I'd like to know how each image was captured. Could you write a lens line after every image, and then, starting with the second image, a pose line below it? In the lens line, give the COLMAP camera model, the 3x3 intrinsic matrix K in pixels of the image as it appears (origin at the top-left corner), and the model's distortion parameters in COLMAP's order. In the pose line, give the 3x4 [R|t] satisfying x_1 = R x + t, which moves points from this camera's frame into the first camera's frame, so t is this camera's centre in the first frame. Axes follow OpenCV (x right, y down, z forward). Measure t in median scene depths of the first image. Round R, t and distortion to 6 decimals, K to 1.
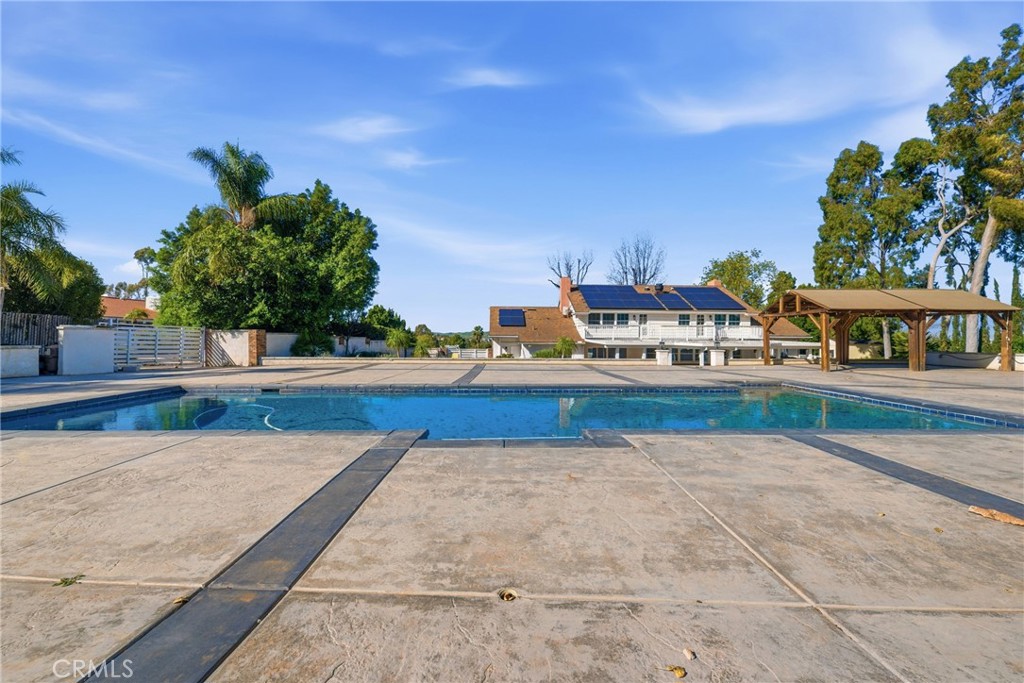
lens RADIAL K [[438.2, 0, 515.4], [0, 438.2, 346.7], [0, 0, 1]] dist [-0.001518, -0.000474]
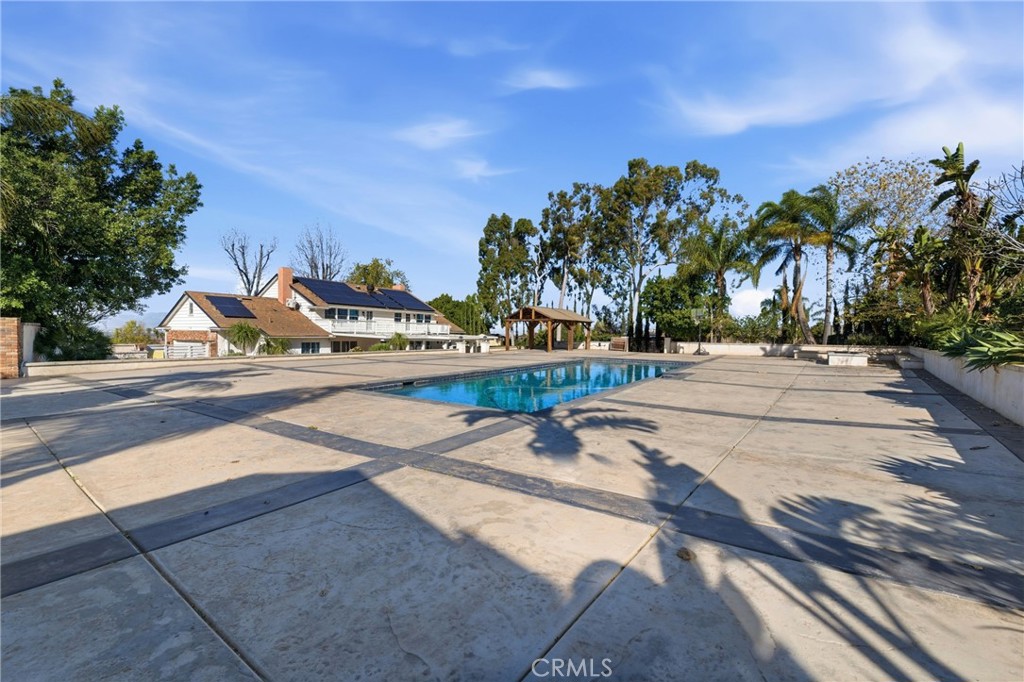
lens RADIAL K [[438.2, 0, 515.4], [0, 438.2, 346.2], [0, 0, 1]] dist [-0.001518, -0.000474]
pose [[0.534014, -0.021821, 0.845194, -0.465451], [0.006810, 0.999745, 0.021508, -0.005474], [-0.845448, -0.005730, 0.534027, 0.079376]]
